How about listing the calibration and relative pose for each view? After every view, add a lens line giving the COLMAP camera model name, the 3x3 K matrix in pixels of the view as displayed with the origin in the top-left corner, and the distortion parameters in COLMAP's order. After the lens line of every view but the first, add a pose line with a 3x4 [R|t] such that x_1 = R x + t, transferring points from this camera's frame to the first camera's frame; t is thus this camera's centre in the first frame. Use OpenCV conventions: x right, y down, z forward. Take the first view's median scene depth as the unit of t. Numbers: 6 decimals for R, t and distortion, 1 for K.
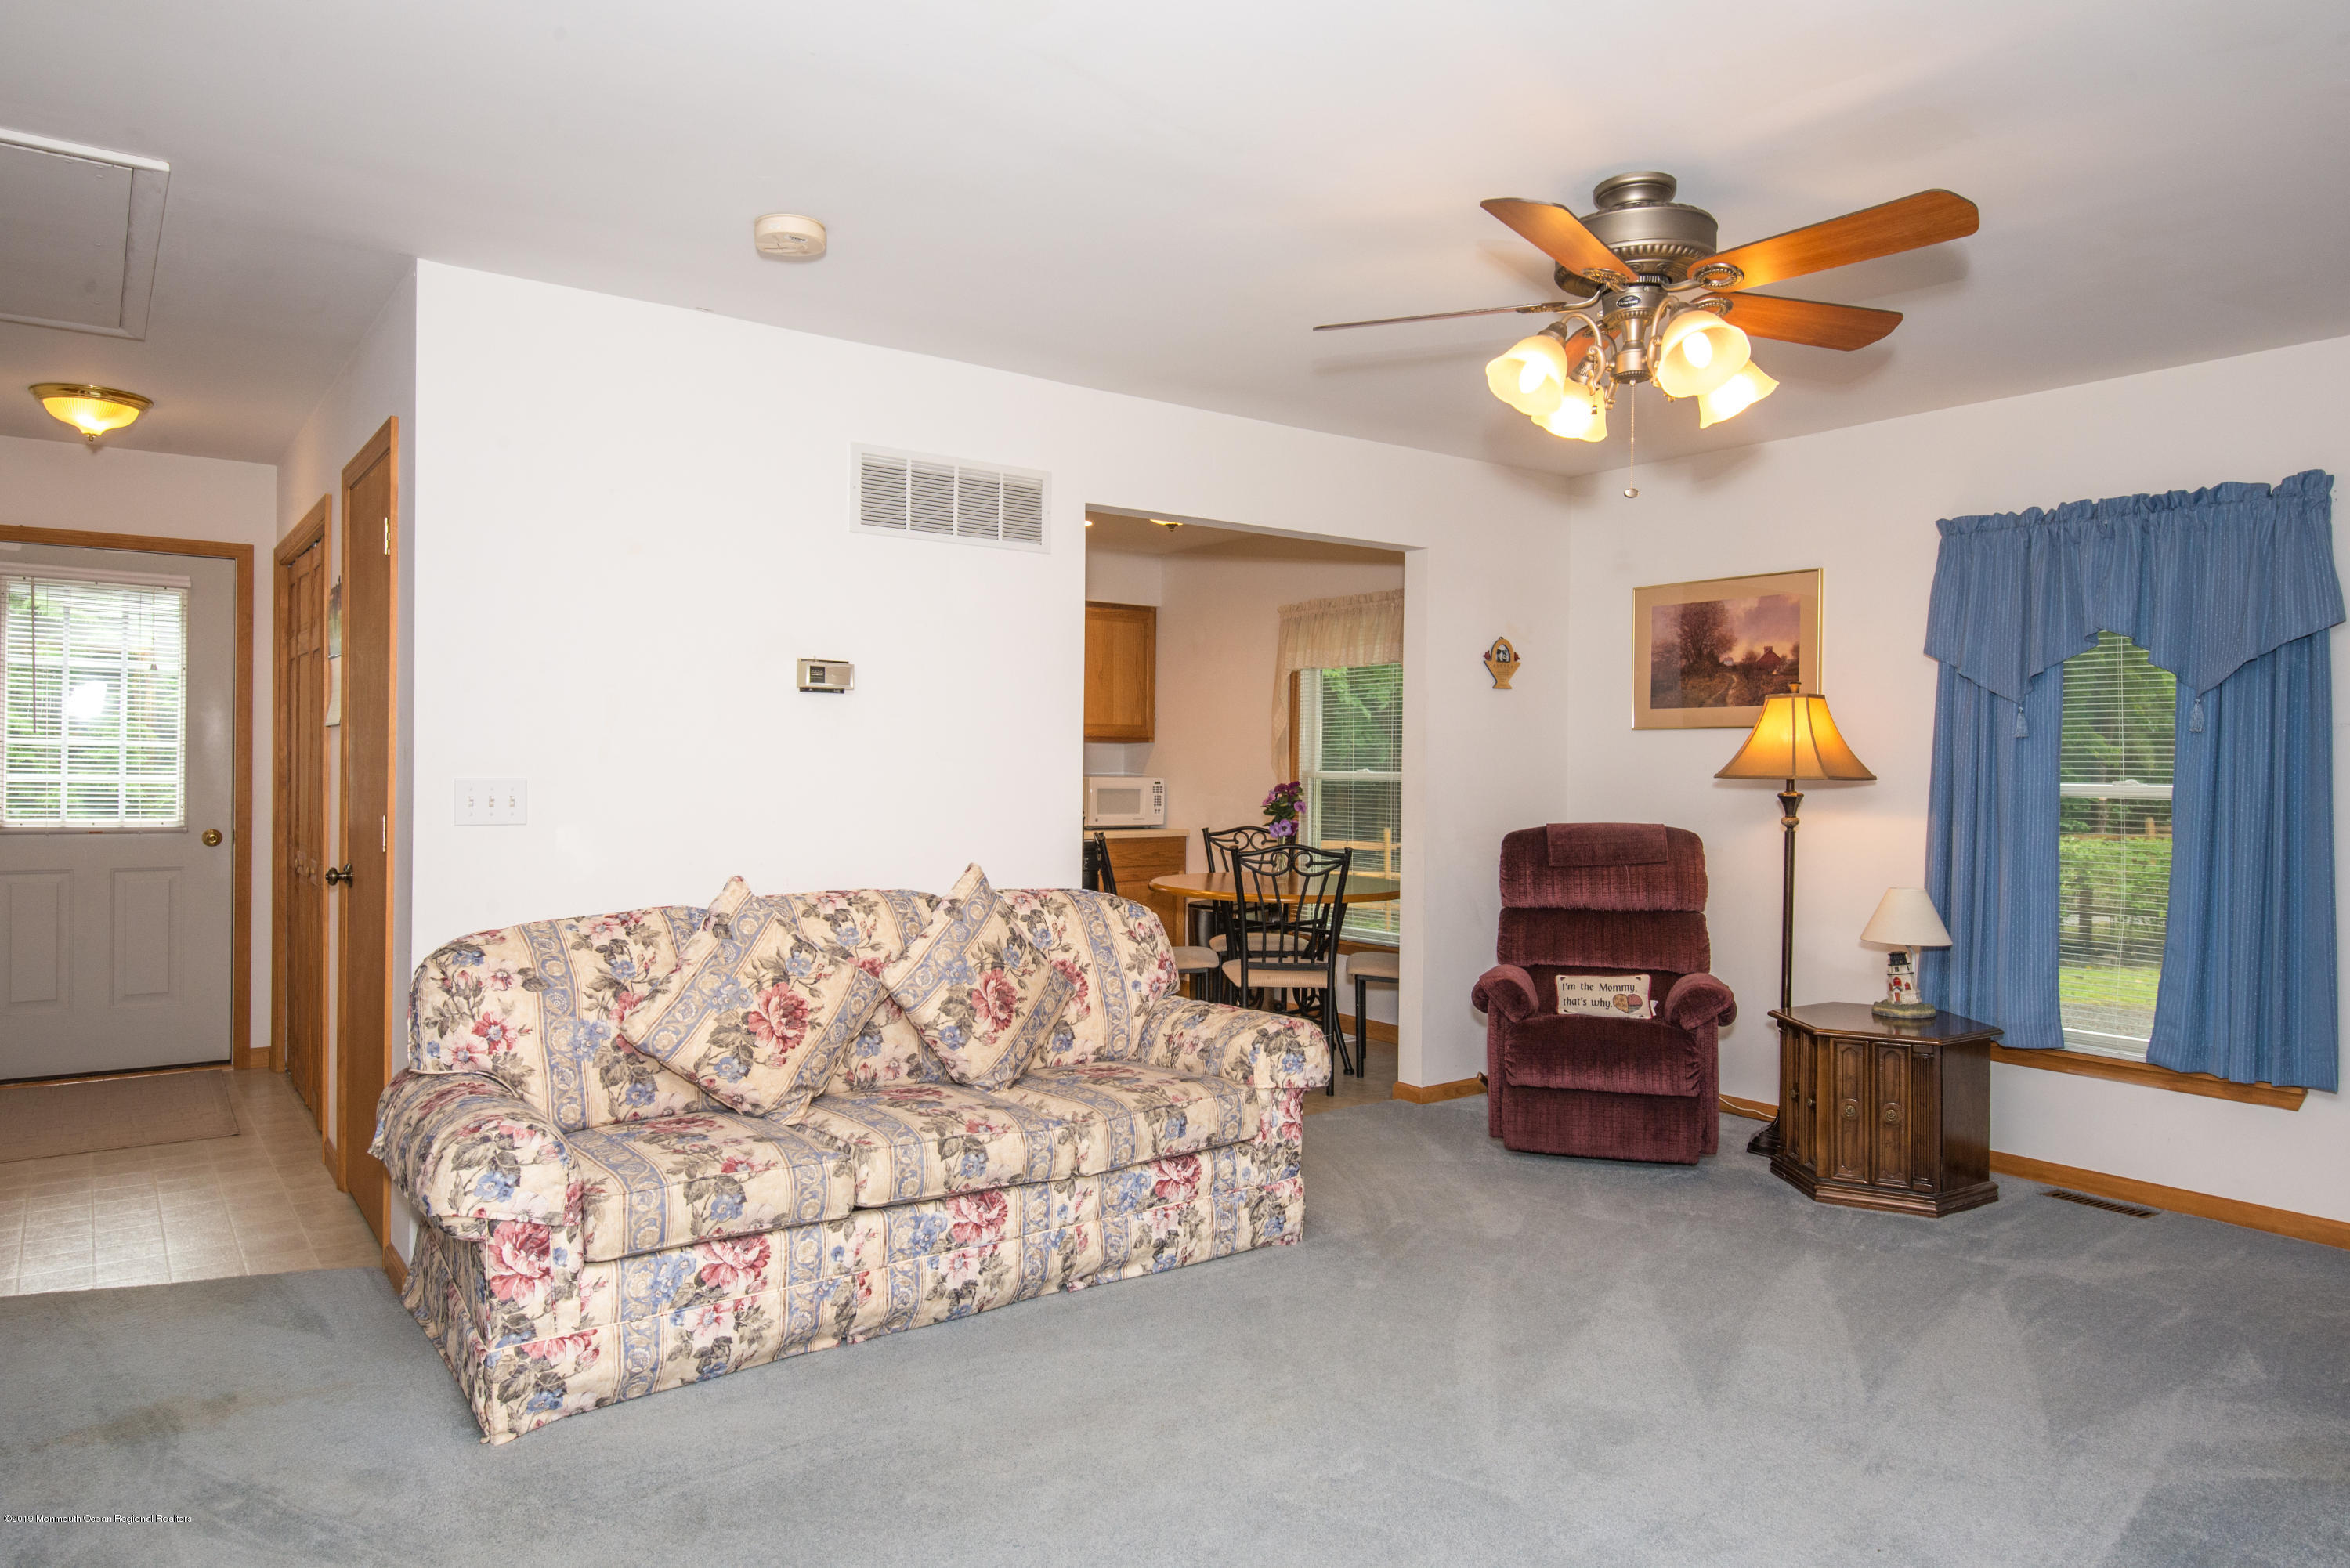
lens RADIAL K [[1446.2, 0, 1174.0], [0, 1446.2, 781.8], [0, 0, 1]] dist [0.001452, 0.001116]
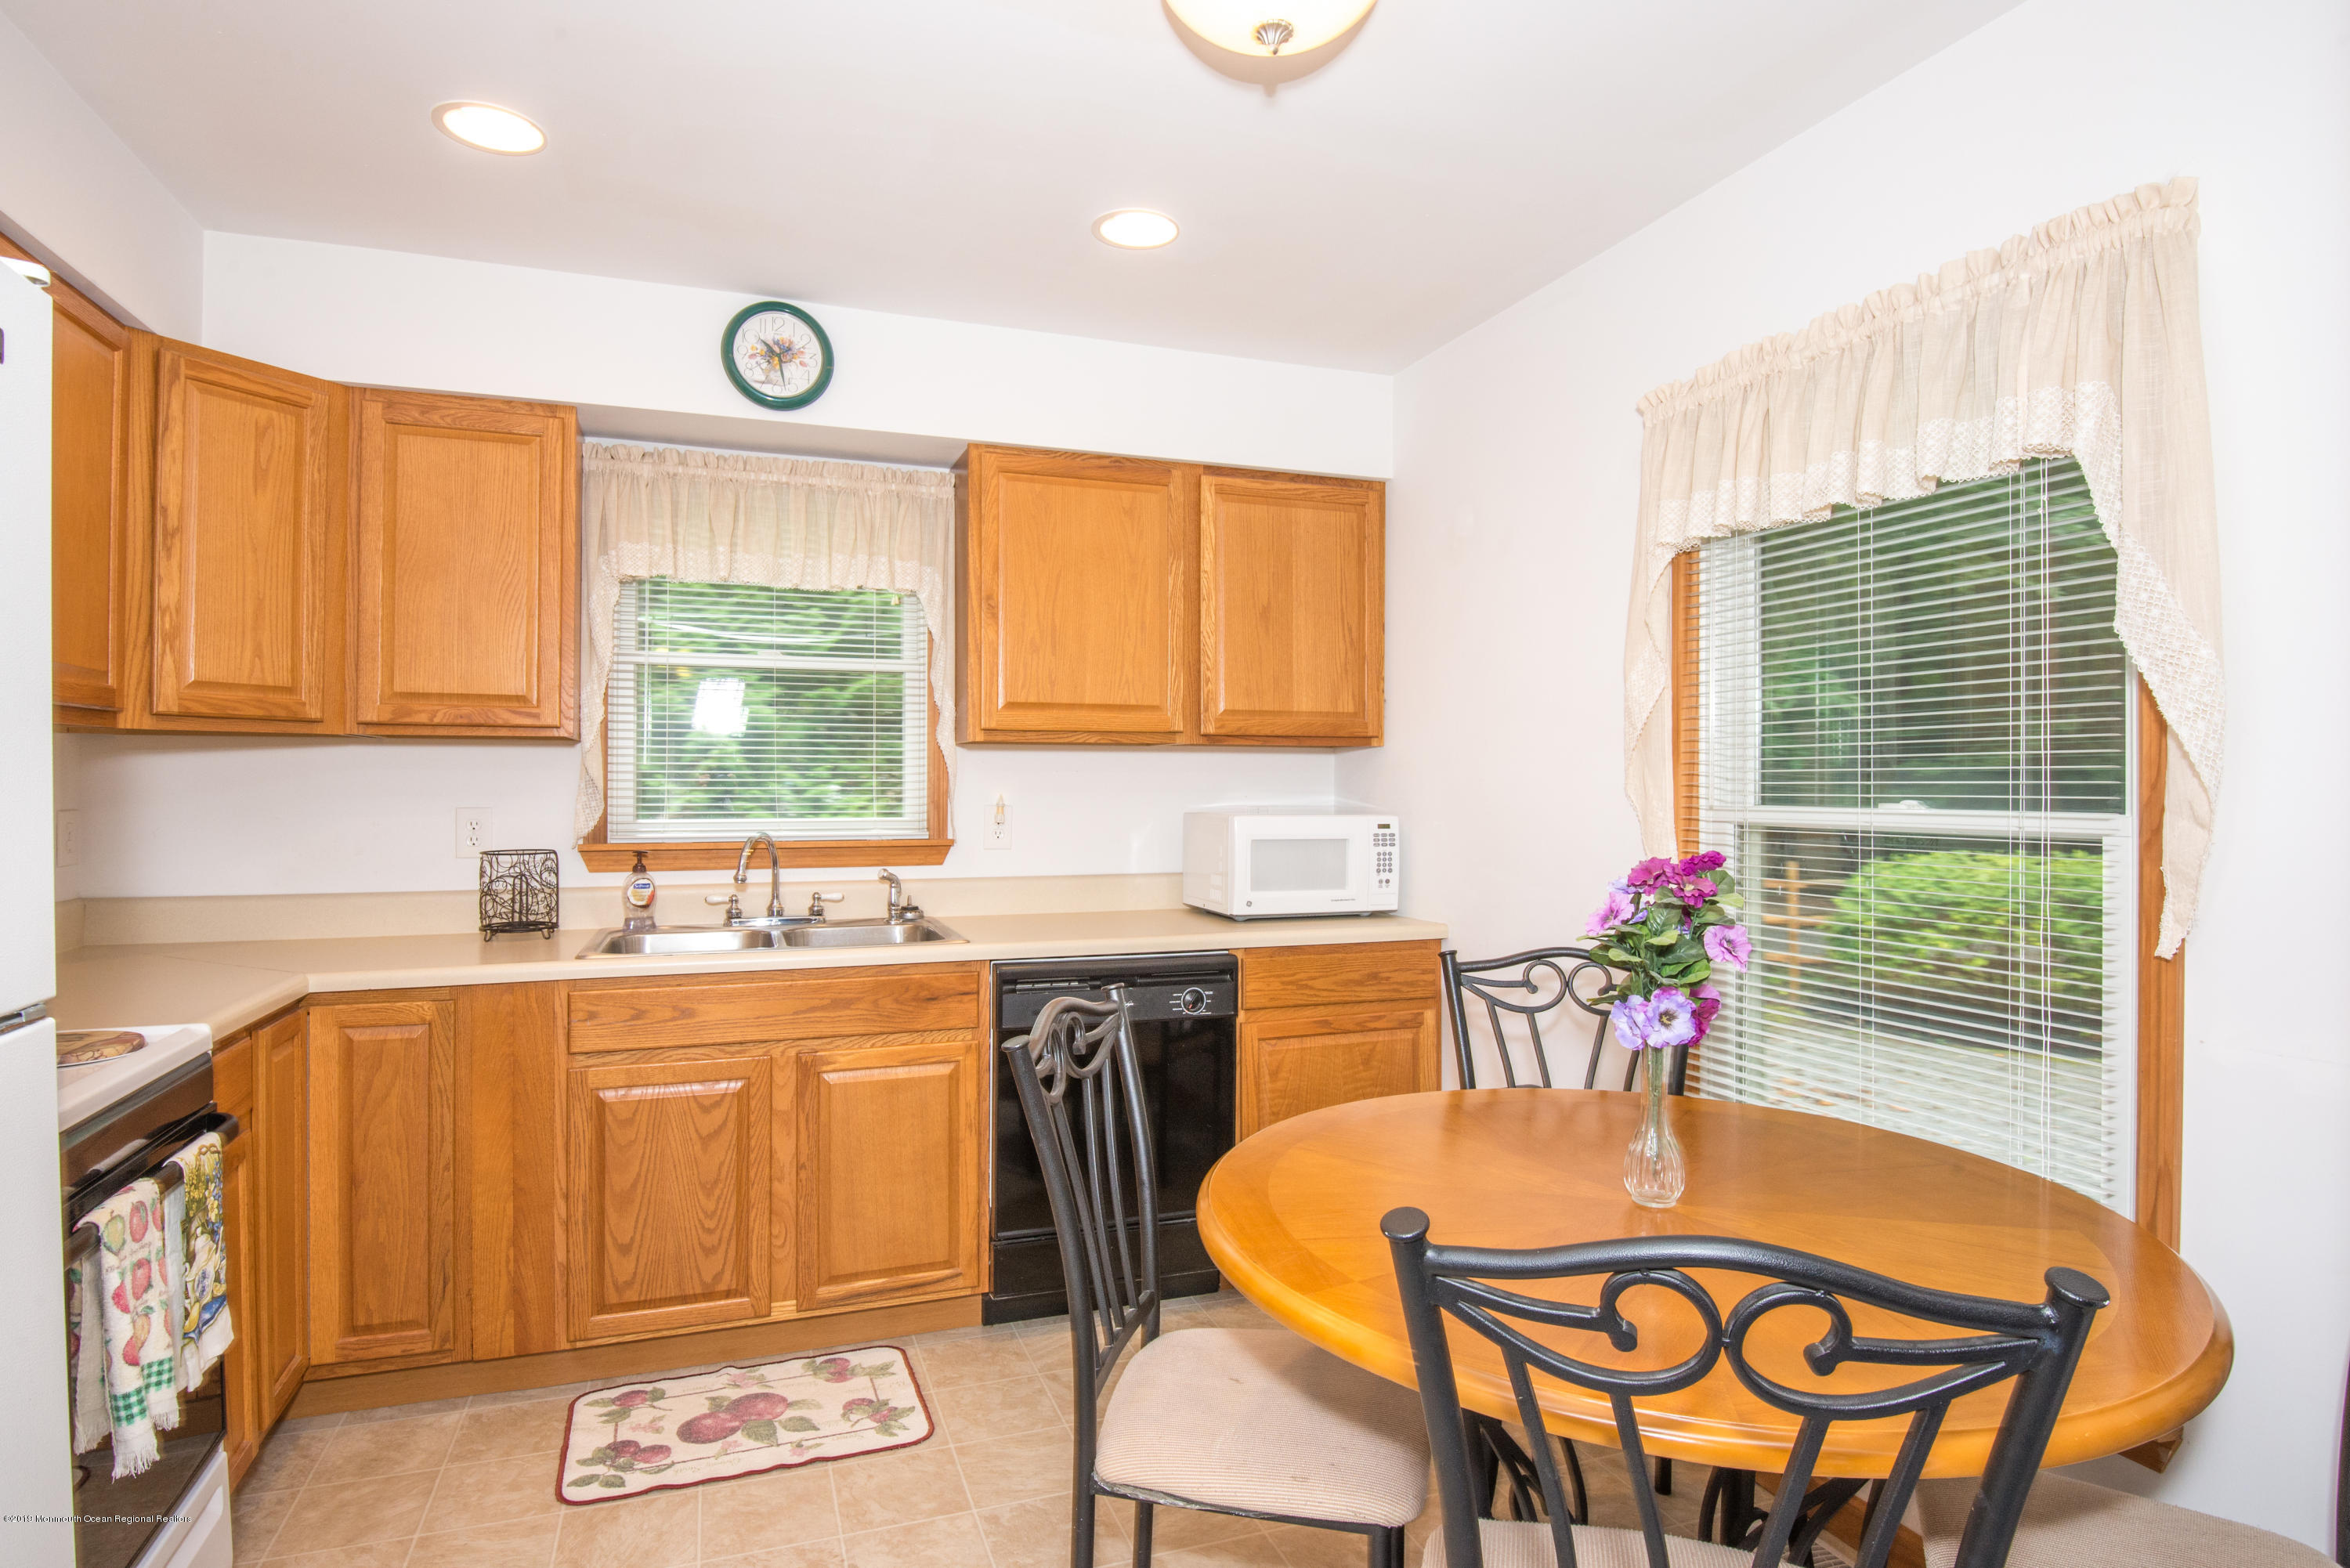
lens RADIAL K [[1272.2, 0, 1170.1], [0, 1272.2, 785.5], [0, 0, 1]] dist [0.001155, 0.000000]
pose [[0.959324, -0.006887, -0.282222, 0.046889], [0.002360, 0.999863, -0.016375, -0.007575], [0.282296, 0.015043, 0.959209, 0.639387]]
